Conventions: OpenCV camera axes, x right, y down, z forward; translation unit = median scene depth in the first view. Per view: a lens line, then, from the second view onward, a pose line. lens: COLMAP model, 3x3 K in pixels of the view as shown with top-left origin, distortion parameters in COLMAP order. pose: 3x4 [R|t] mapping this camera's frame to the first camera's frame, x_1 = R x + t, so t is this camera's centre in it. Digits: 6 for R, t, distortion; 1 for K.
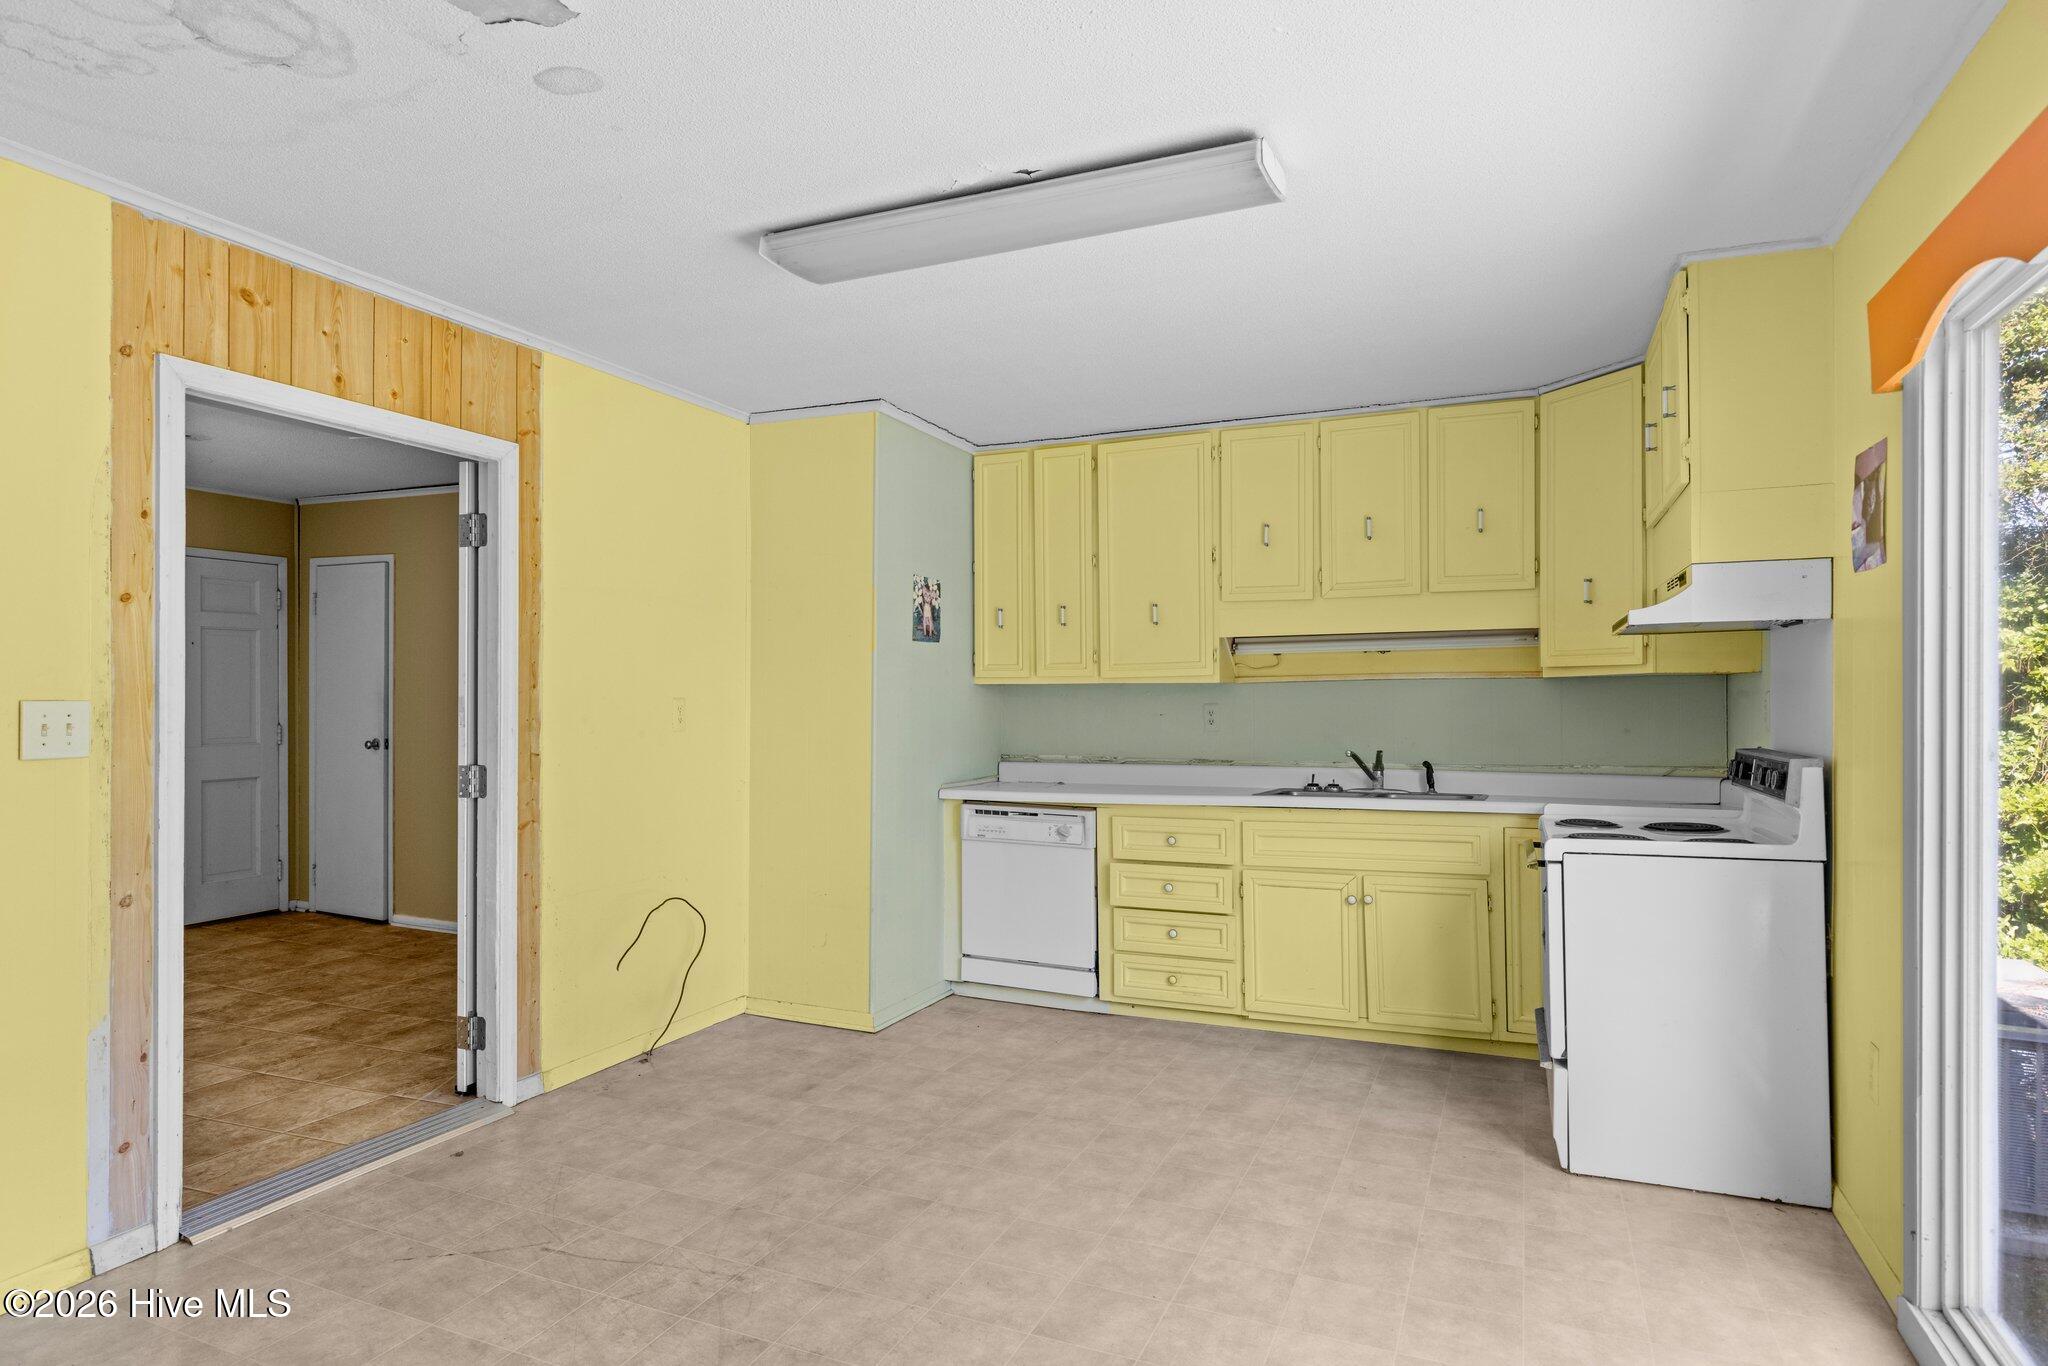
lens RADIAL K [[1137.4, 0, 1024.3], [0, 1137.4, 696.0], [0, 0, 1]] dist [0.006885, -0.002088]
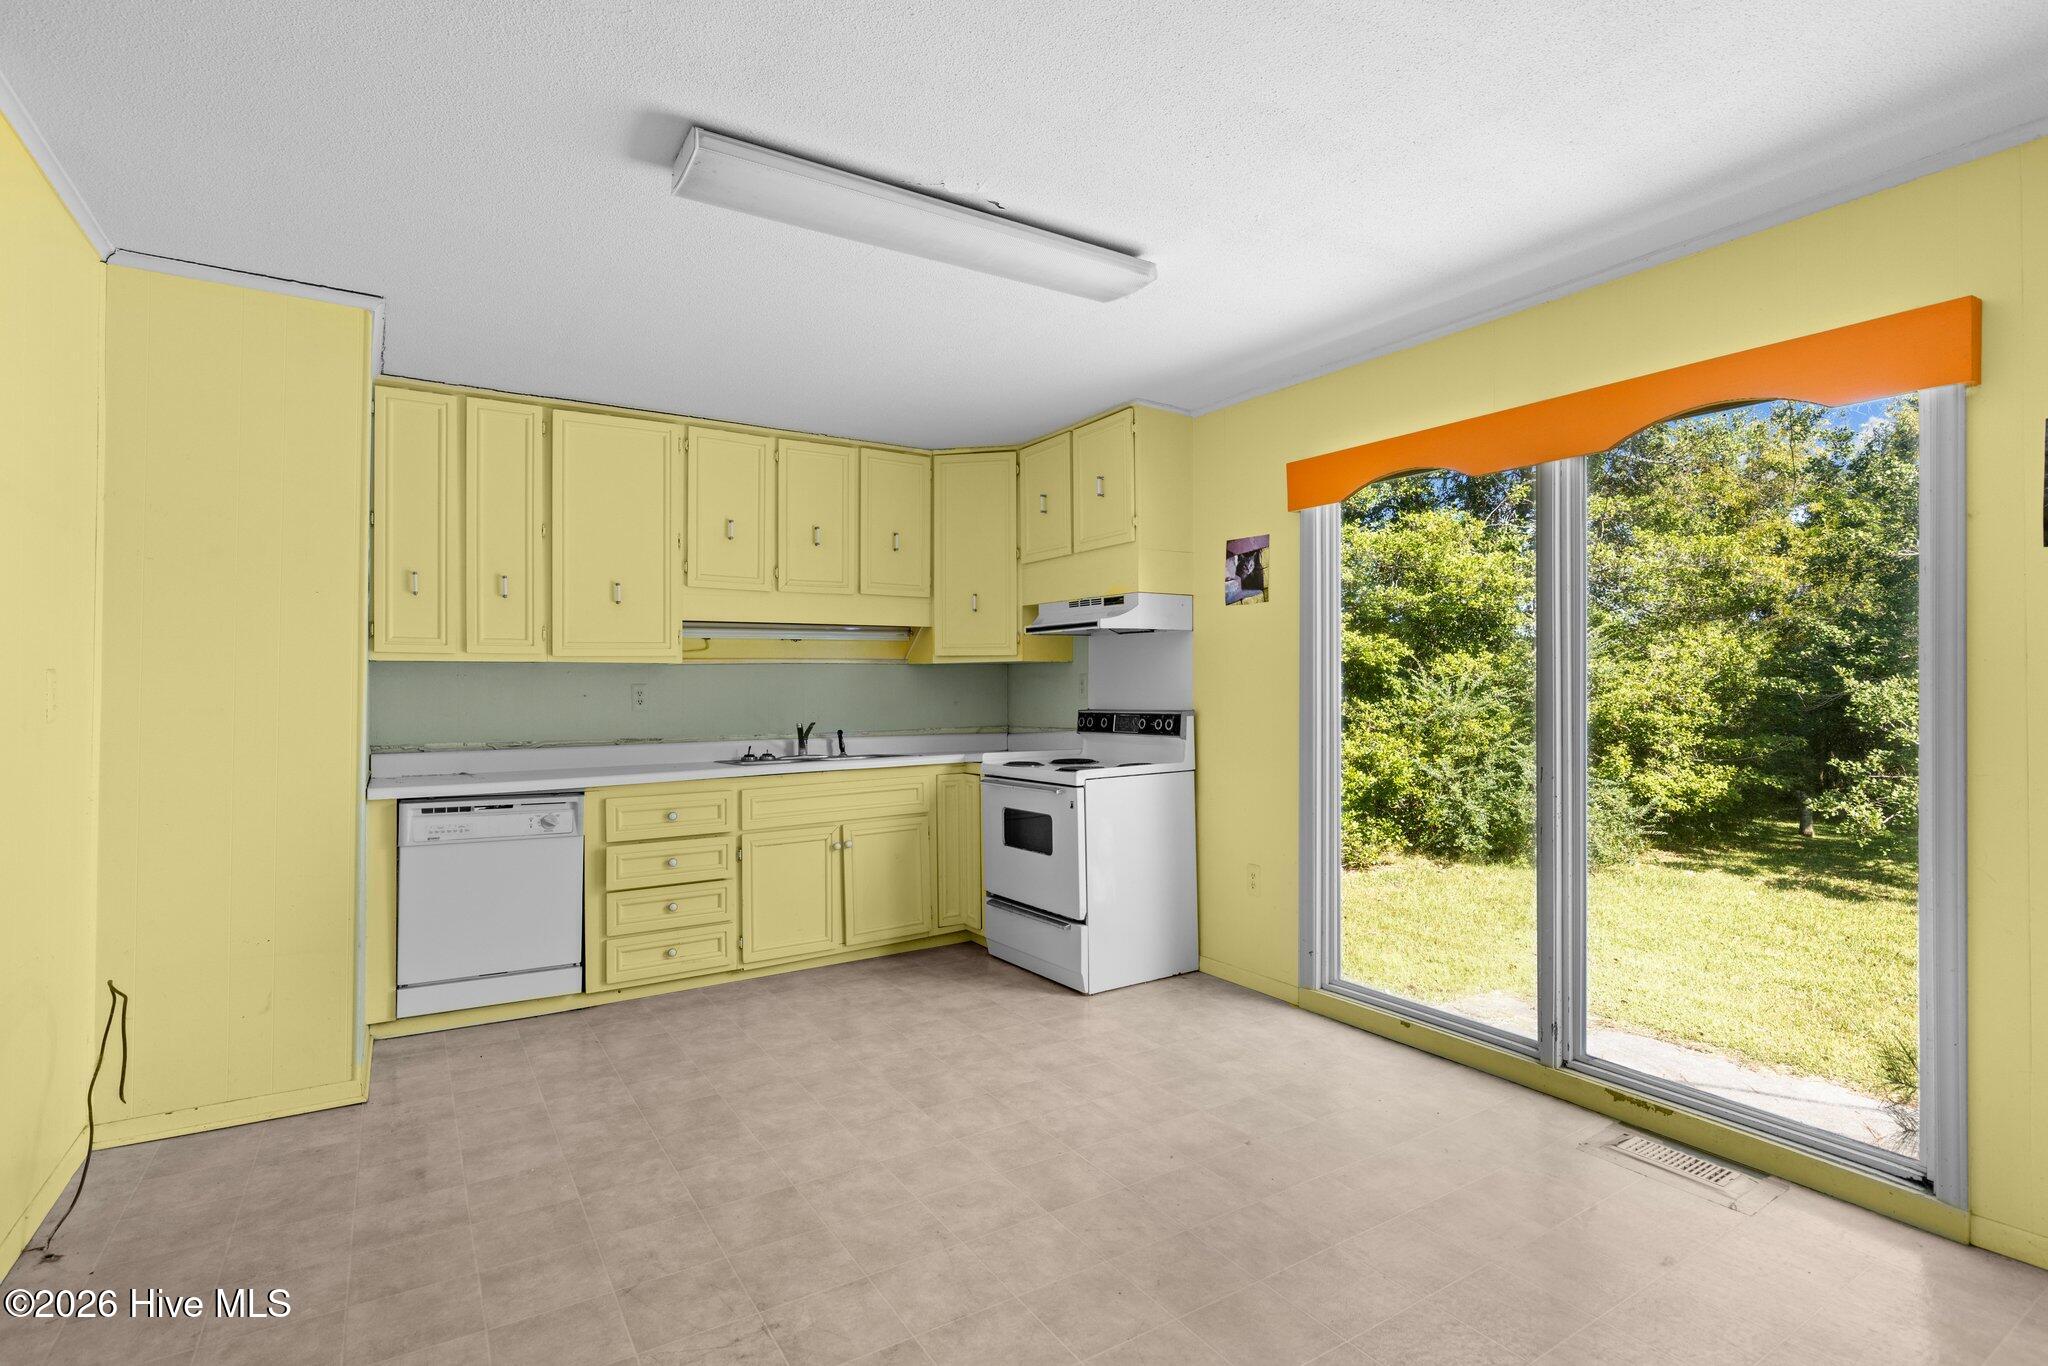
lens RADIAL K [[1001.6, 0, 1033.8], [0, 1001.6, 677.8], [0, 0, 1]] dist [-0.002198, -0.001617]
pose [[0.547566, 0.008123, 0.836723, -0.482494], [0.002143, 0.999936, -0.011110, 0.014270], [-0.836760, 0.007876, 0.547513, 0.251953]]
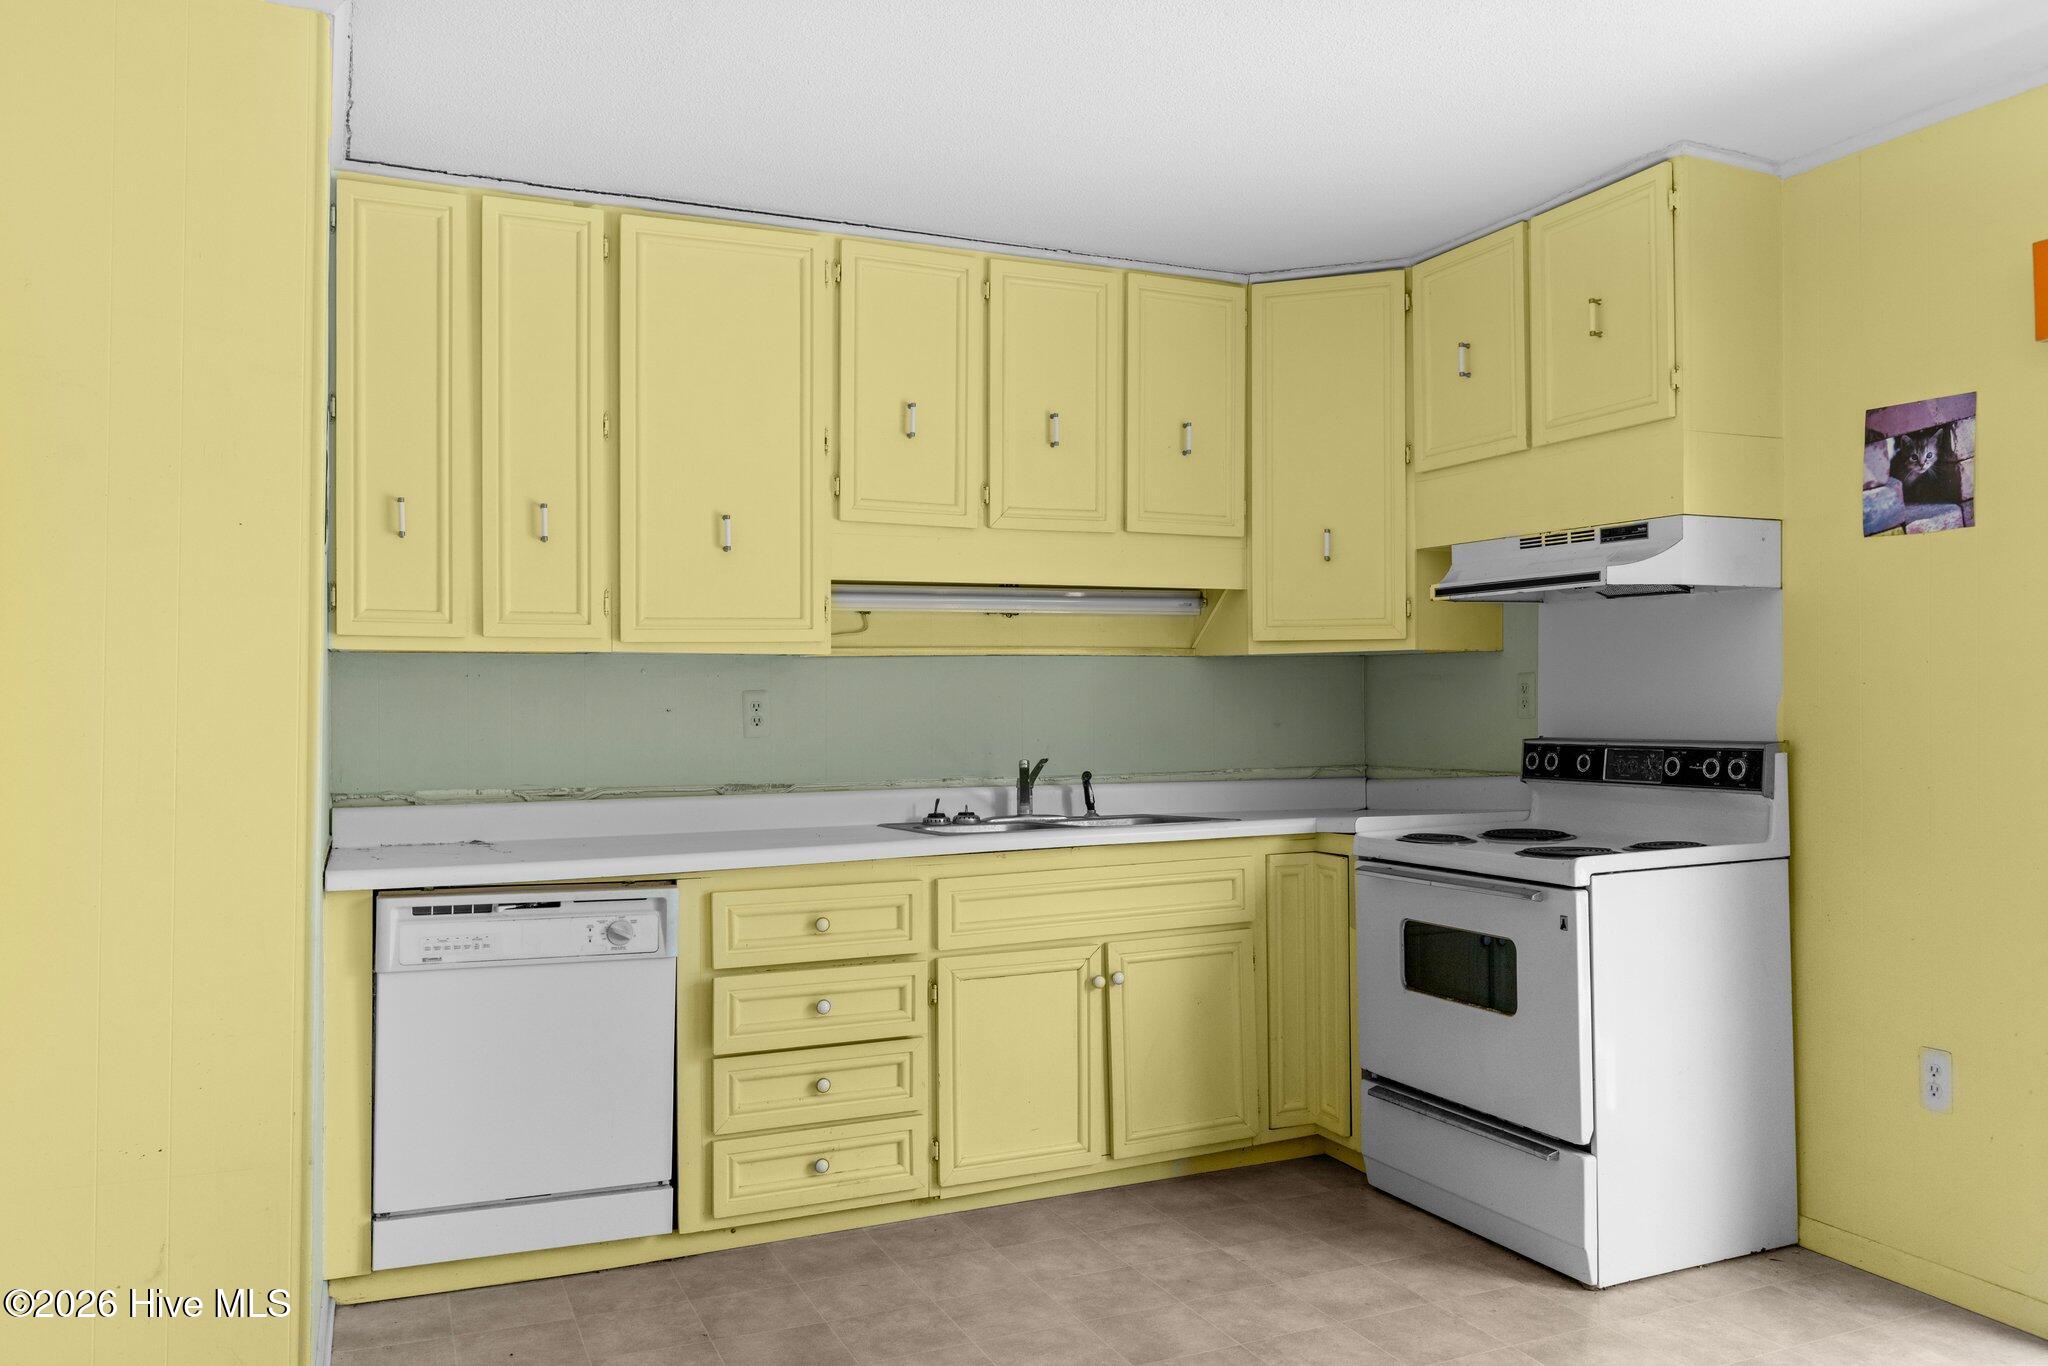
lens RADIAL K [[1510.1, 0, 1022.9], [0, 1510.1, 686.3], [0, 0, 1]] dist [0.004502, 0.001527]
pose [[0.672861, 0.006322, 0.739742, -0.399703], [0.000699, 0.999958, -0.009182, 0.014219], [-0.739768, 0.006695, 0.672828, 0.439183]]
